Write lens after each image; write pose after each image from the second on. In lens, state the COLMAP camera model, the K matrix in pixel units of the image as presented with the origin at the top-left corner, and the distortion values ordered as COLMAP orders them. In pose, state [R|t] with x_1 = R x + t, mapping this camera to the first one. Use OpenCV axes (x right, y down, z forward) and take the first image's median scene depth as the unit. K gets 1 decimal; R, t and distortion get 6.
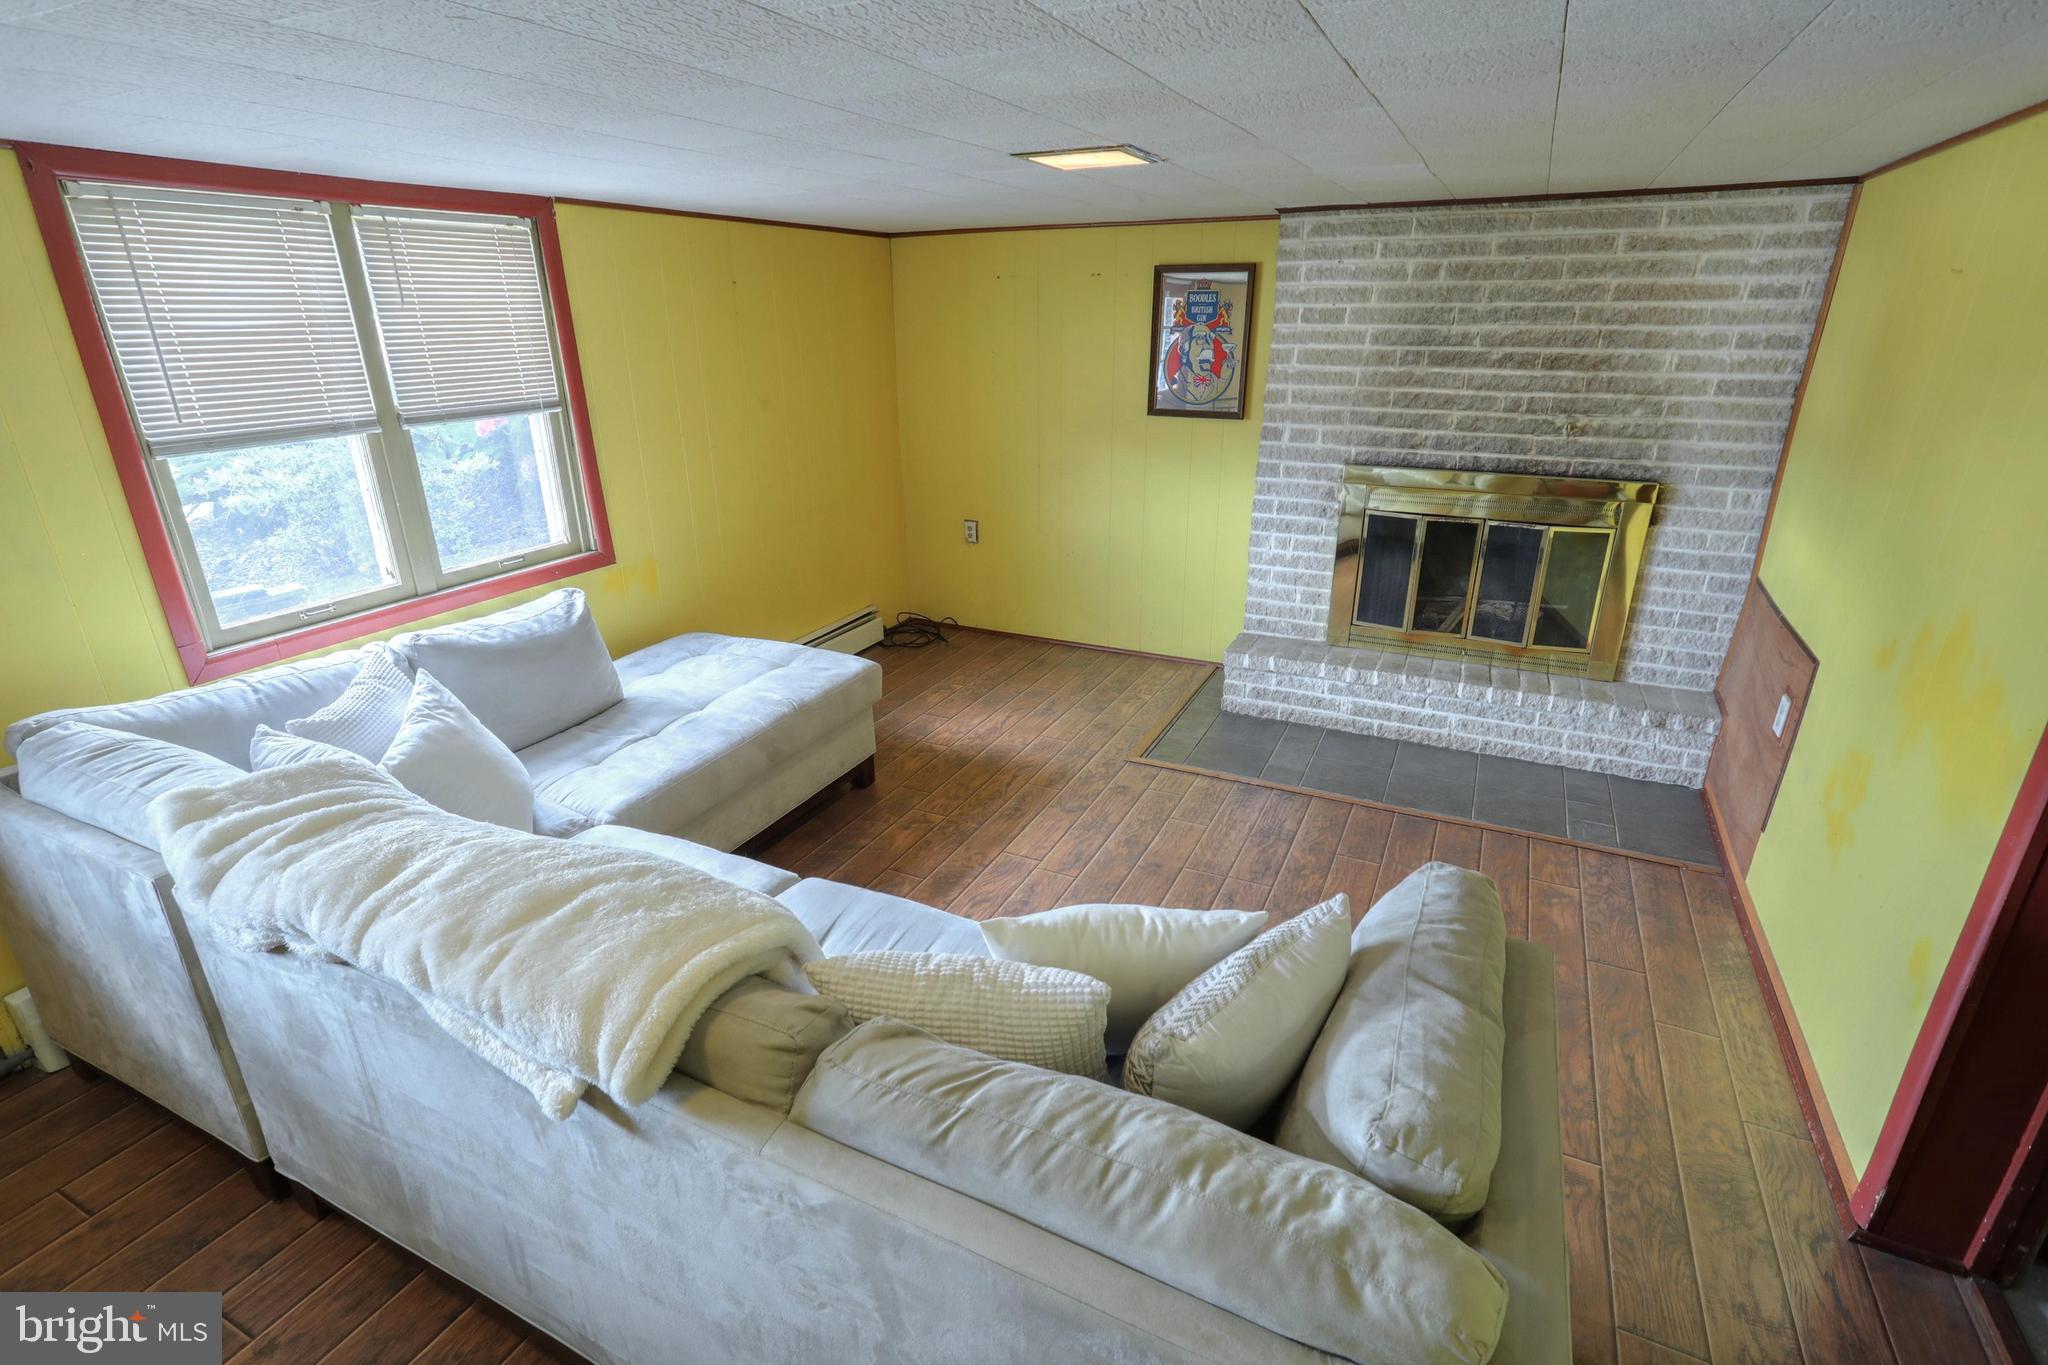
lens RADIAL K [[985.9, 0, 985.1], [0, 985.9, 682.7], [0, 0, 1]] dist [-0.002552, 0.000890]
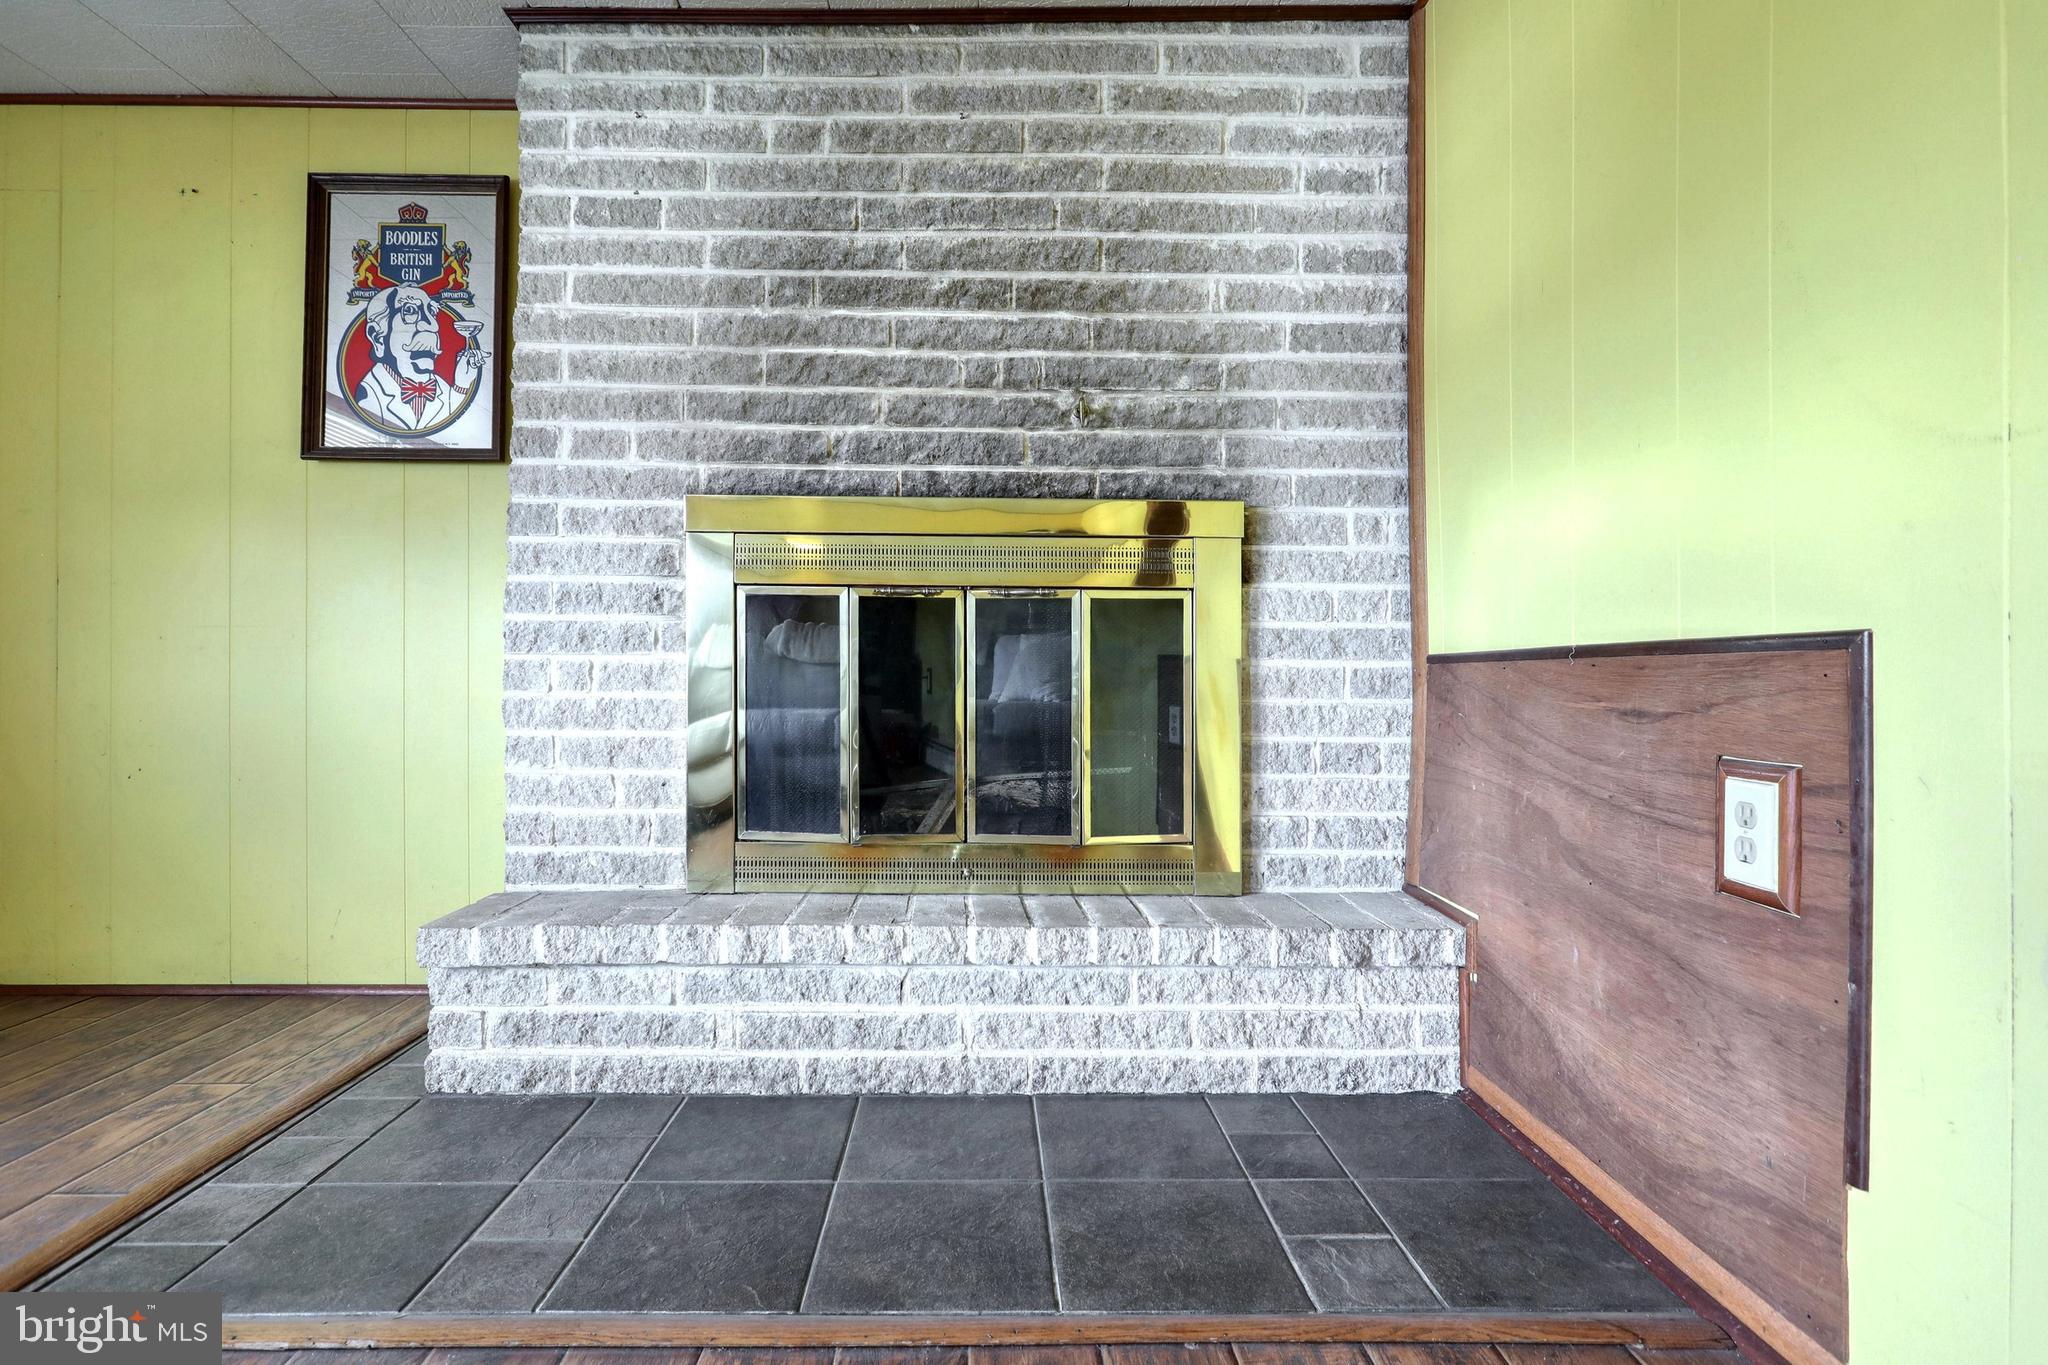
lens RADIAL K [[985.9, 0, 985.1], [0, 985.9, 682.7], [0, 0, 1]] dist [-0.002552, 0.000890]
pose [[0.887408, 0.021427, 0.460486, 0.298405], [0.151815, 0.929611, -0.335822, 0.049175], [-0.435269, 0.367920, 0.821691, 0.626221]]
